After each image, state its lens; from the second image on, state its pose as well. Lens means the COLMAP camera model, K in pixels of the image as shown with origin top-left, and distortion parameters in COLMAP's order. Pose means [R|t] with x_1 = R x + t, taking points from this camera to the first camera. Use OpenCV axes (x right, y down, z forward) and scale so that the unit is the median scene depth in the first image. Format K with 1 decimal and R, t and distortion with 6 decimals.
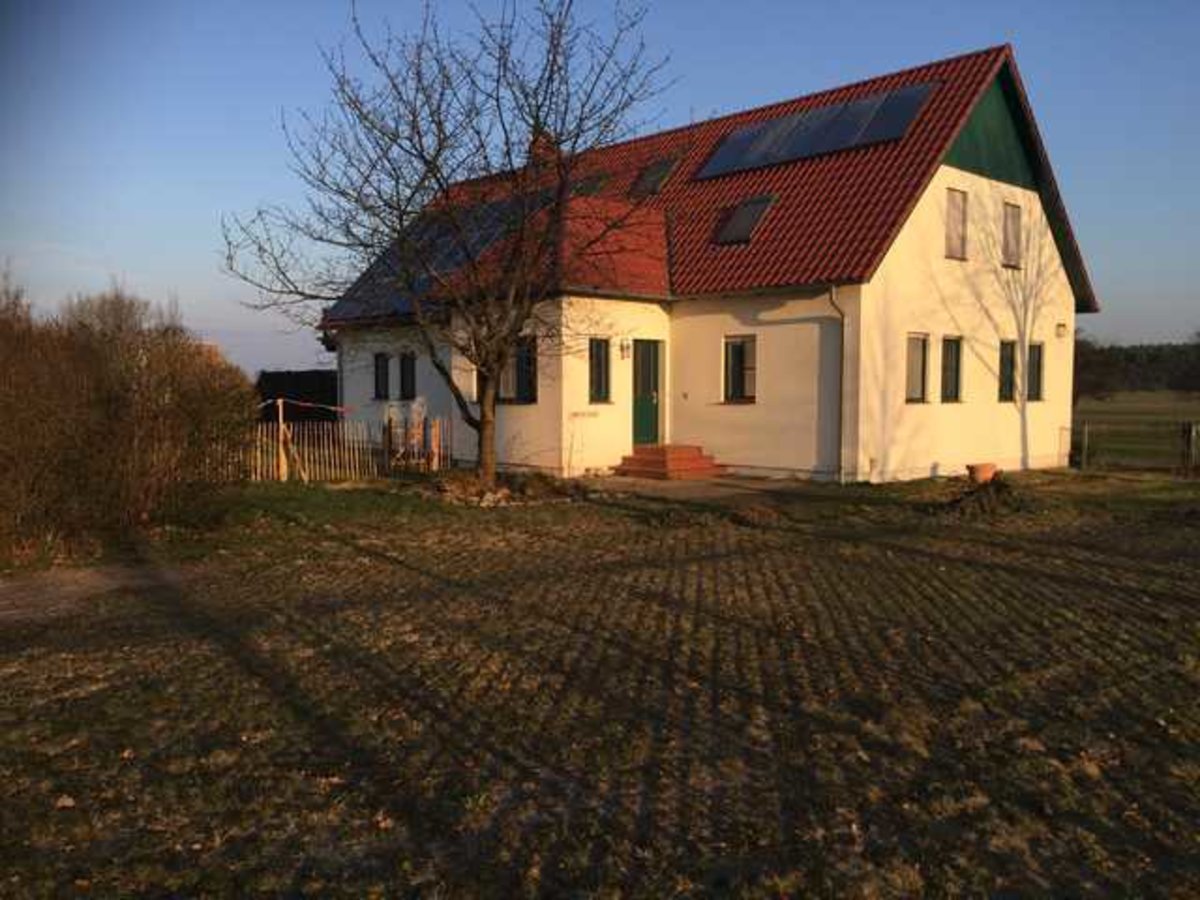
lens RADIAL K [[1023.3, 0, 599.8], [0, 1023.3, 451.7], [0, 0, 1]] dist [0.058442, -0.027841]
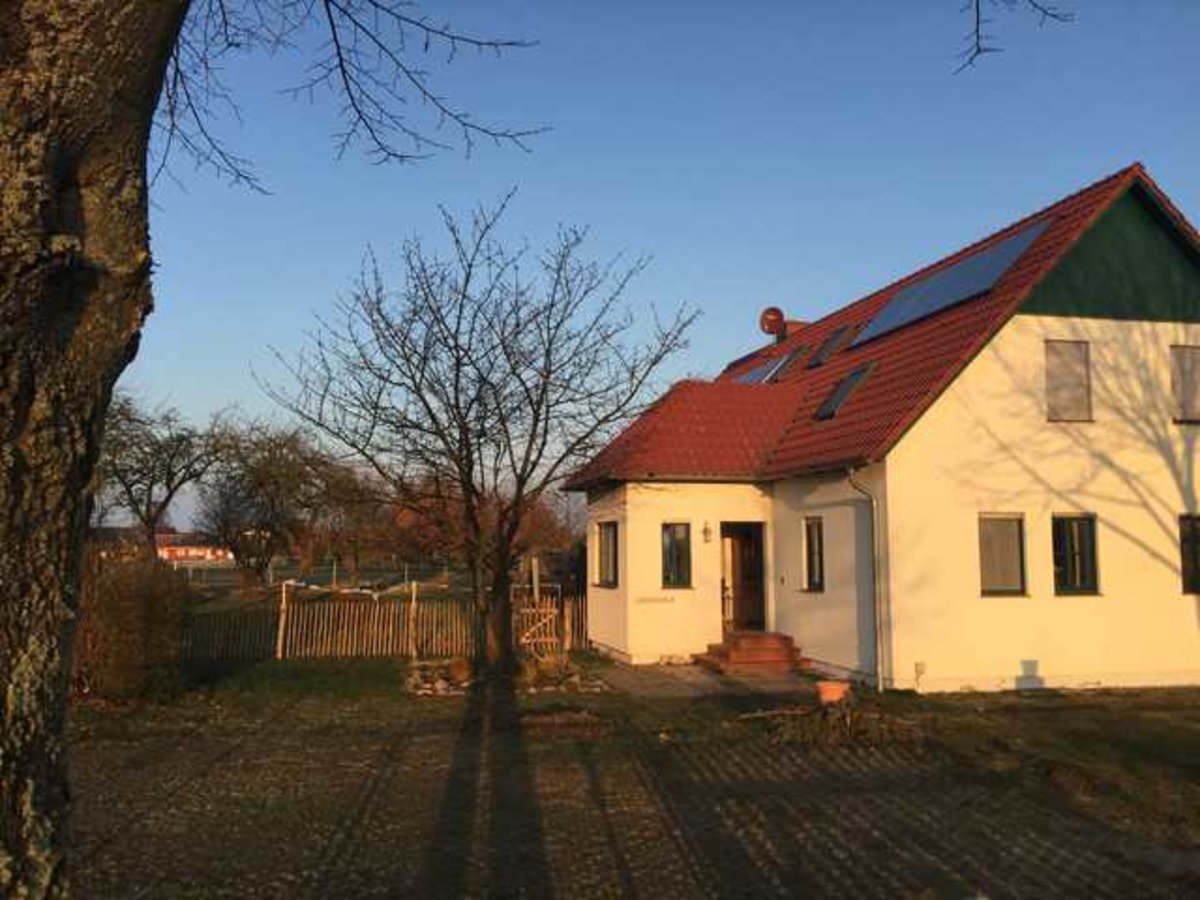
lens RADIAL K [[1023.3, 0, 600.2], [0, 1023.3, 452.9], [0, 0, 1]] dist [0.058442, -0.027841]
pose [[0.860429, -0.049925, -0.507118, 0.448280], [-0.024561, 0.989969, -0.139134, -0.037917], [0.508977, 0.132171, 0.850572, 0.105642]]
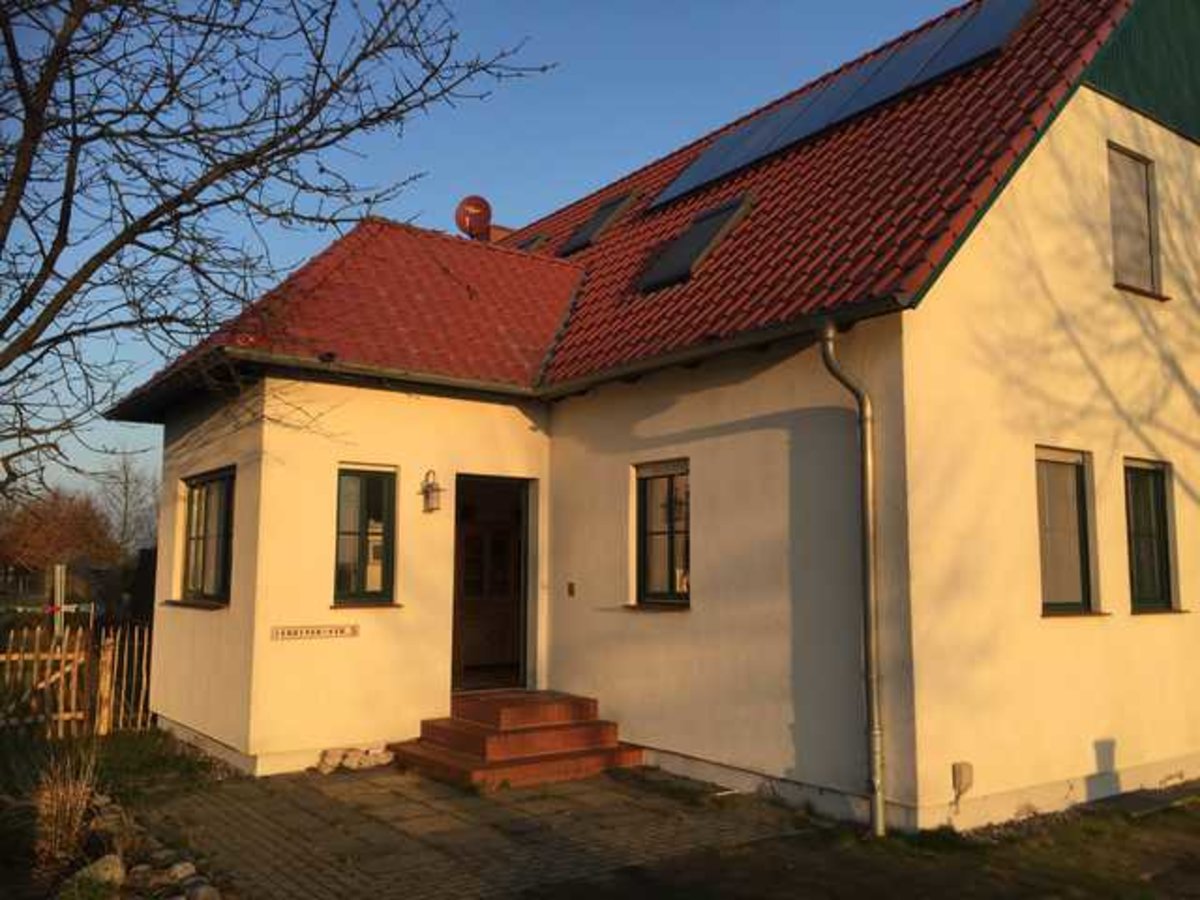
lens RADIAL K [[1023.3, 0, 603.0], [0, 1023.3, 452.6], [0, 0, 1]] dist [0.058442, -0.027841]
pose [[0.990834, -0.011894, -0.134558, 0.174795], [-0.011558, 0.984998, -0.172176, -0.037366], [0.134587, 0.172153, 0.975833, 0.546433]]
